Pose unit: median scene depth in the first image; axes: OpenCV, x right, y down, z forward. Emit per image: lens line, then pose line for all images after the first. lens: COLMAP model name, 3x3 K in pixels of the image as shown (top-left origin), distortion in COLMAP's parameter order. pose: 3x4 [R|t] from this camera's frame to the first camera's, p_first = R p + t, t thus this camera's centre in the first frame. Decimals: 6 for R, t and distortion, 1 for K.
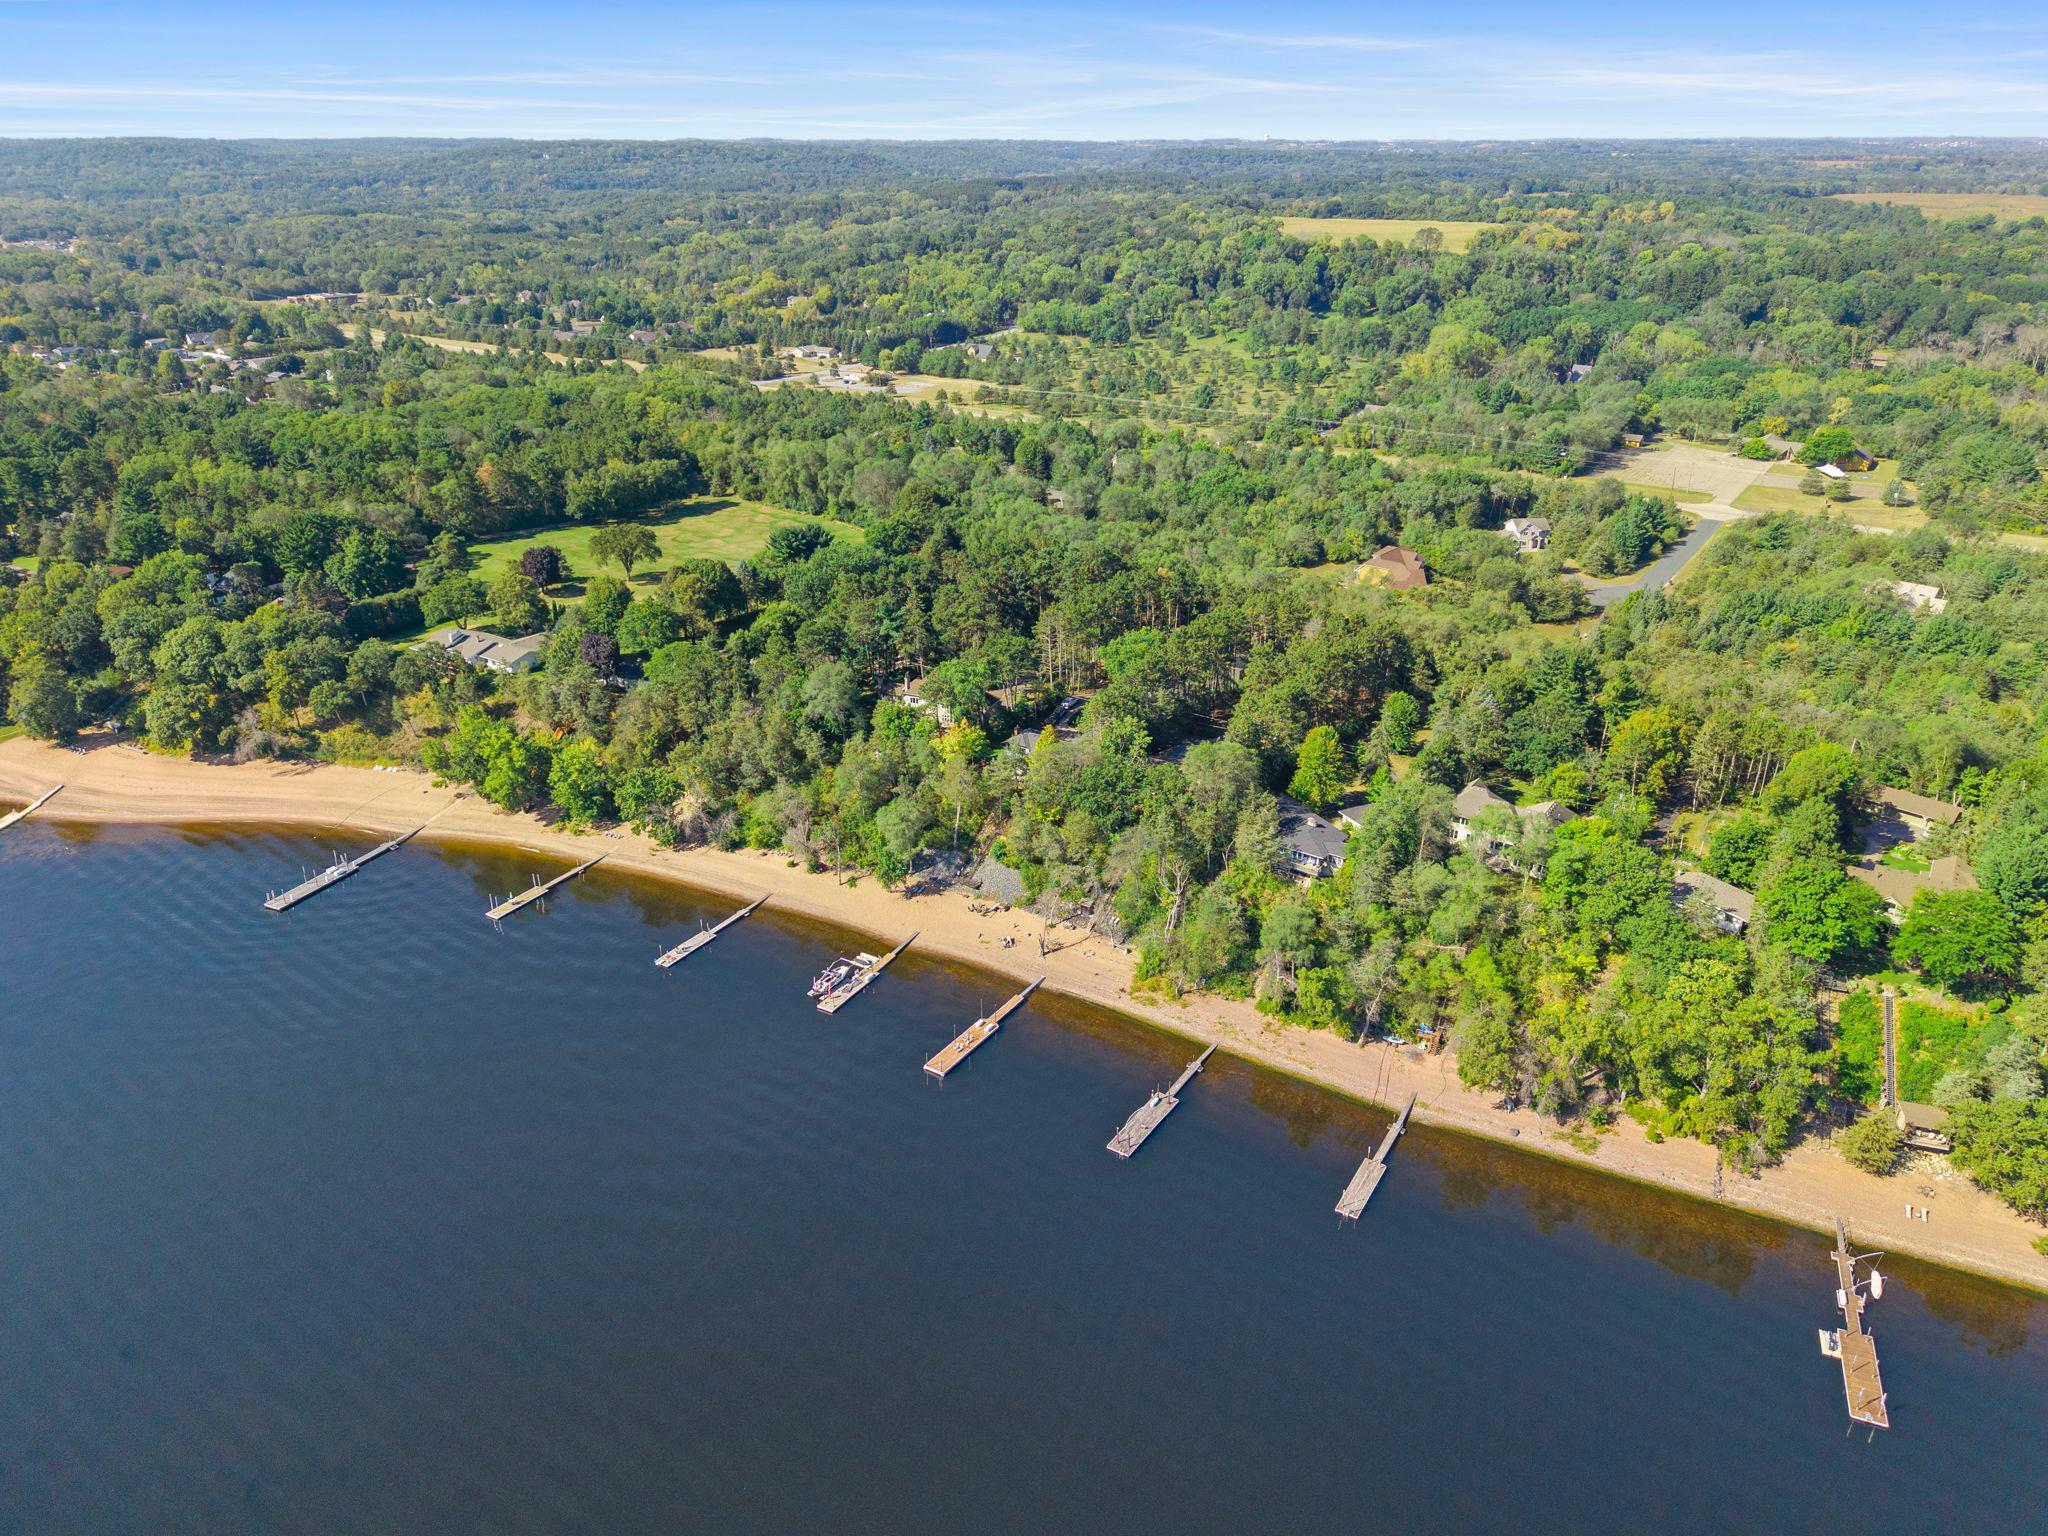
lens RADIAL K [[1401.8, 0, 1024.0], [0, 1401.8, 768.0], [0, 0, 1]] dist [0.019401, -0.006034]
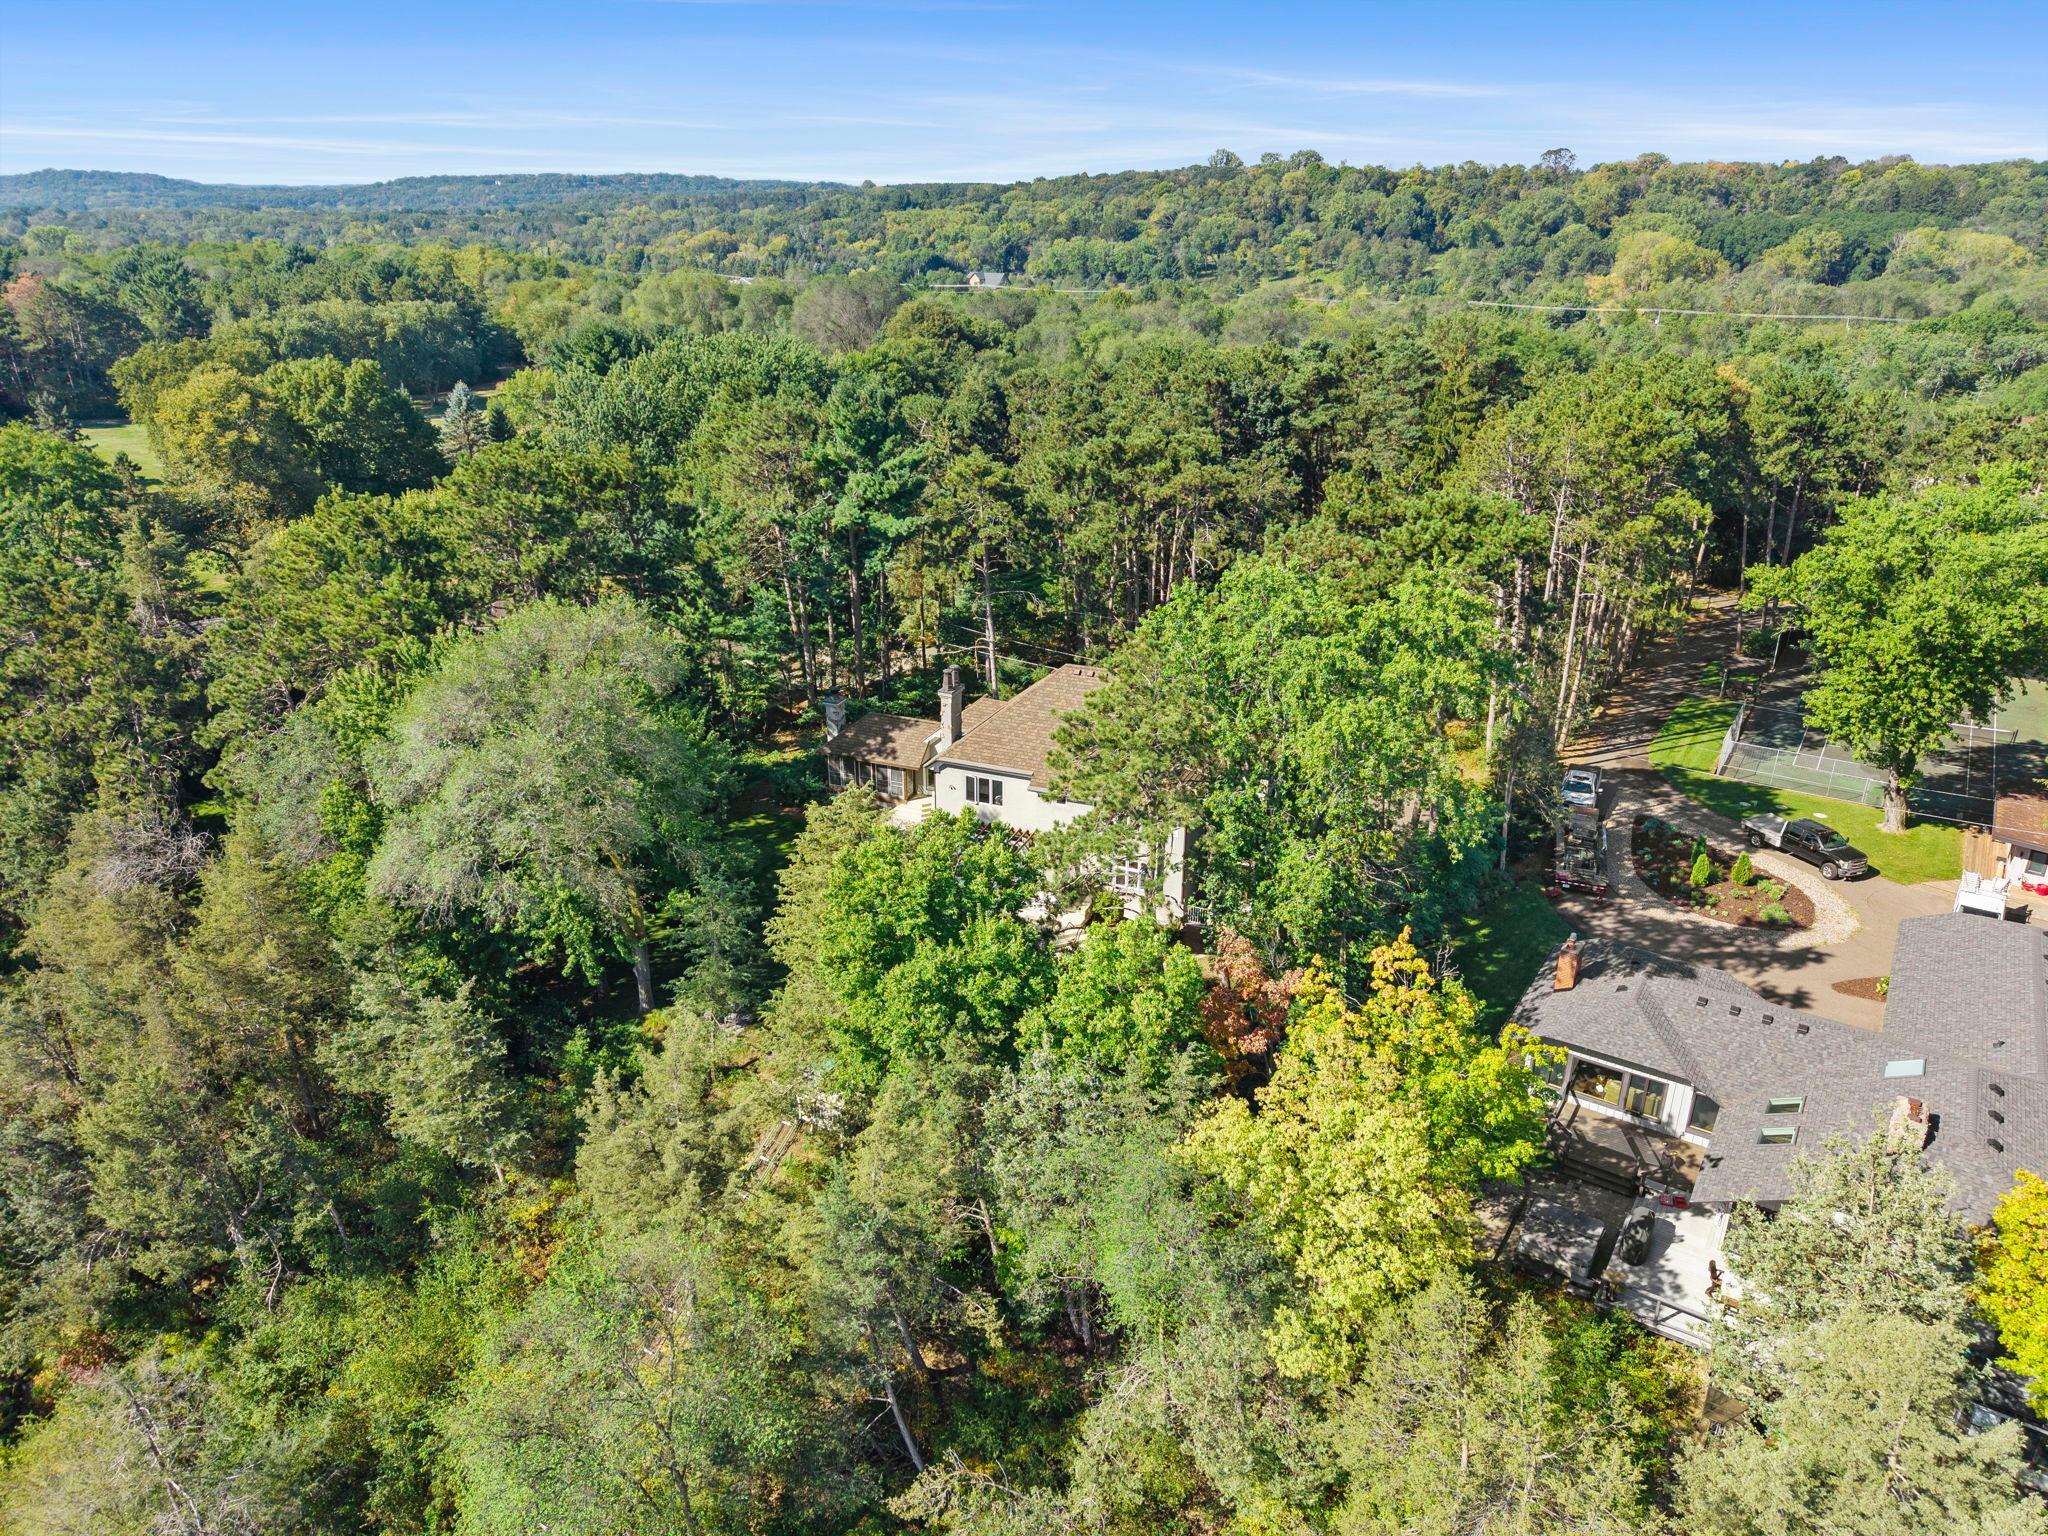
lens RADIAL K [[1370.3, 0, 1024.0], [0, 1370.3, 768.0], [0, 0, 1]] dist [0.014198, -0.001531]
pose [[0.999724, -0.002560, 0.023350, -0.068563], [0.003433, 0.999293, -0.037428, -0.038939], [-0.023238, 0.037498, 0.999026, 0.693659]]
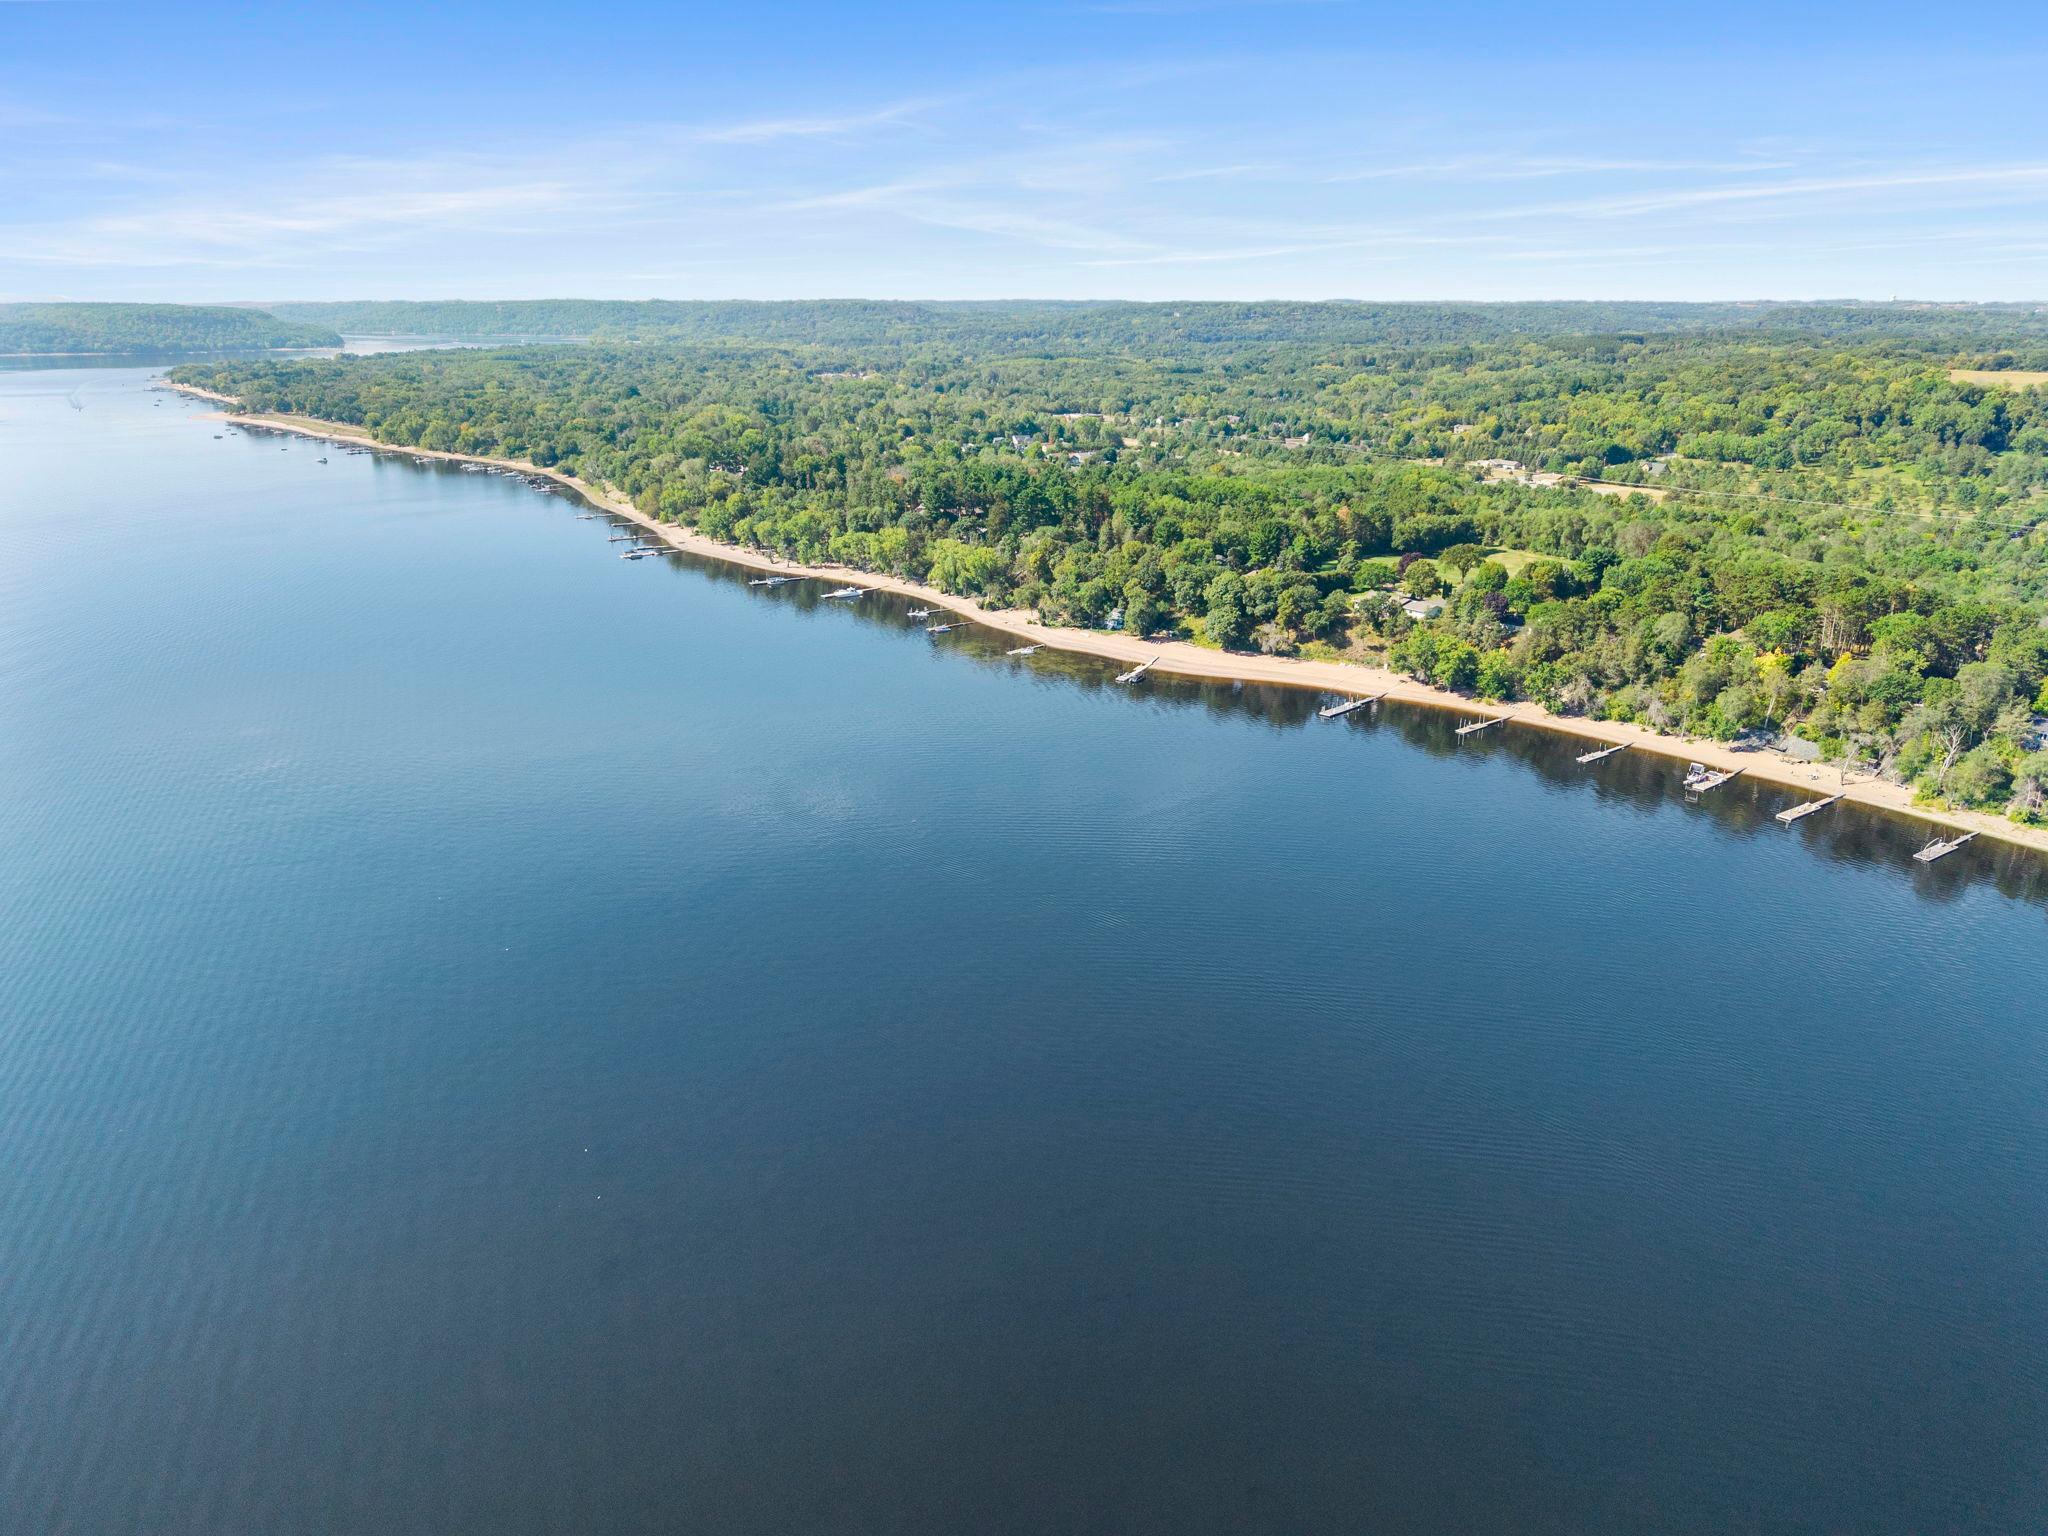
lens RADIAL K [[1401.8, 0, 1024.0], [0, 1401.8, 768.0], [0, 0, 1]] dist [0.019401, -0.006034]
pose [[0.933704, 0.116708, -0.338492, -0.222976], [-0.149849, 0.985981, -0.073390, 0.266333], [0.325182, 0.119247, 0.938103, -0.562452]]
